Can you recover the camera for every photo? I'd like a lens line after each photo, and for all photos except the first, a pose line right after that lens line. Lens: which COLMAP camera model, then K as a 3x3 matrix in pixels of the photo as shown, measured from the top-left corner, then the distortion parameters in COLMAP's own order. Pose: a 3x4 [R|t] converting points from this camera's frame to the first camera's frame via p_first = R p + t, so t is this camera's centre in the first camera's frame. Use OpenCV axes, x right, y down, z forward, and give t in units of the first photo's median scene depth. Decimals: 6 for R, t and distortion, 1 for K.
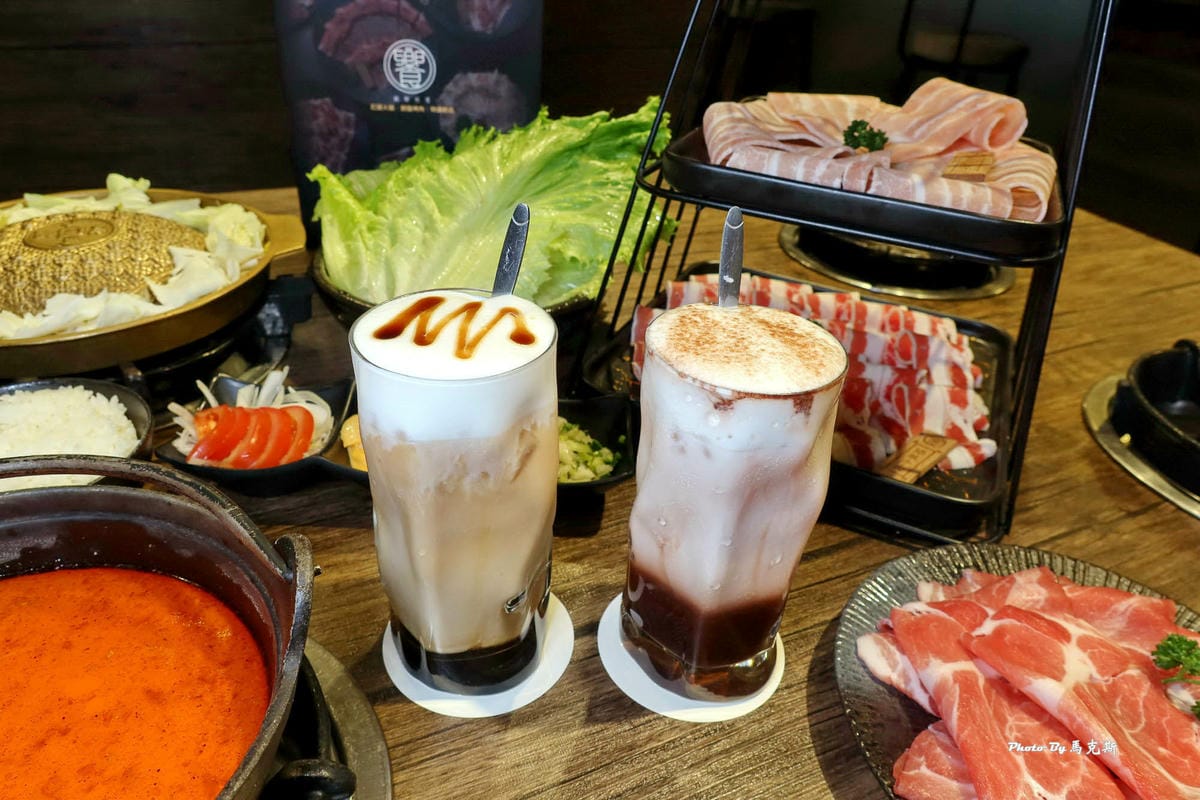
lens RADIAL K [[823.6, 0, 600.0], [0, 823.6, 400.0], [0, 0, 1]] dist [-0.001371, -0.003615]
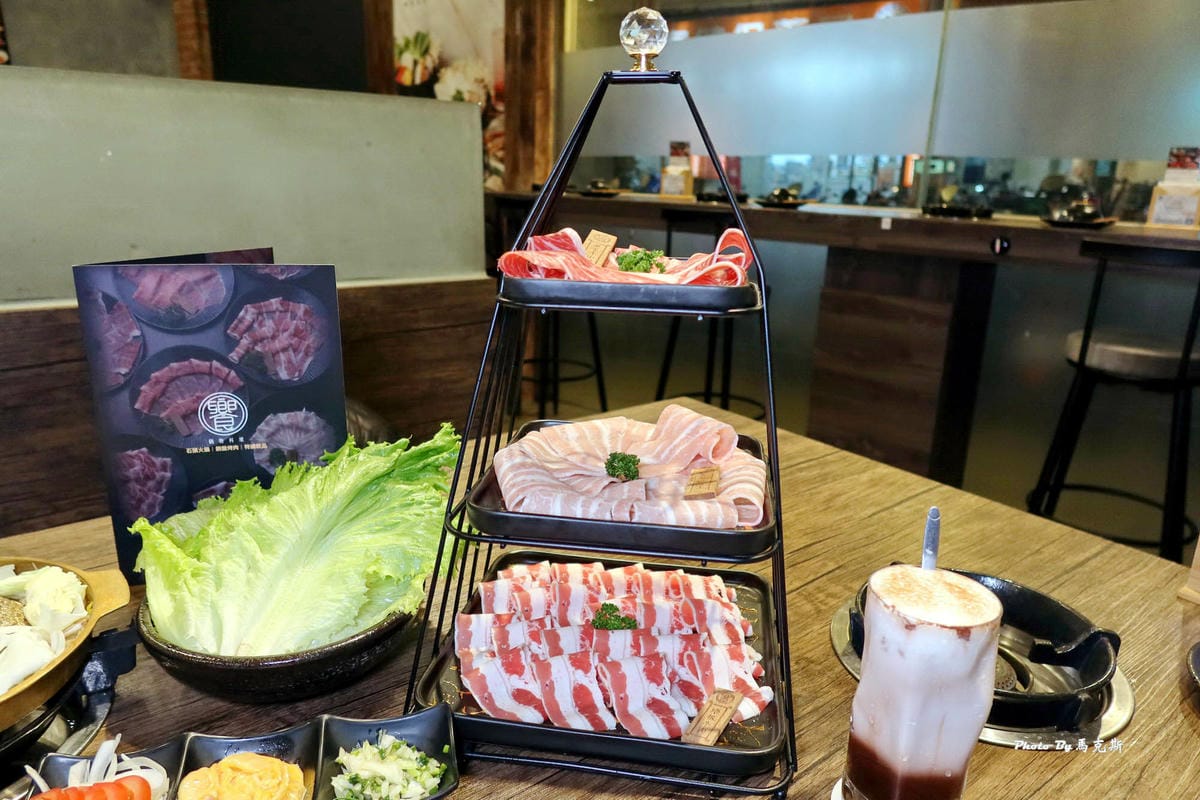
lens RADIAL K [[823.6, 0, 600.0], [0, 823.6, 400.0], [0, 0, 1]] dist [-0.001371, -0.003615]
pose [[0.959017, -0.113428, 0.259654, -0.027053], [0.177857, 0.954340, -0.240005, -0.100841], [-0.220575, 0.276350, 0.935402, -0.184384]]
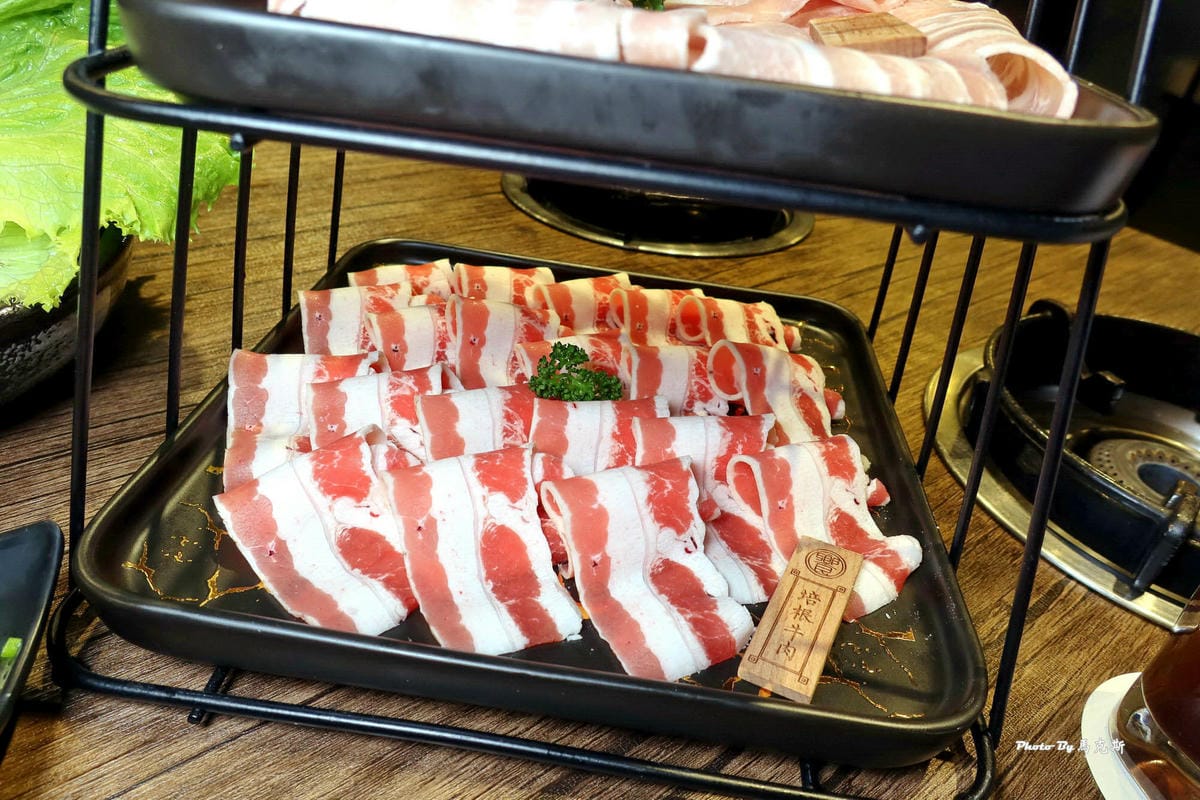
lens RADIAL K [[823.6, 0, 600.0], [0, 823.6, 400.0], [0, 0, 1]] dist [-0.001371, -0.003615]
pose [[0.943733, -0.150652, 0.294401, 0.119322], [0.133256, 0.987975, 0.078407, -0.107934], [-0.302673, -0.034765, 0.952460, 0.503170]]
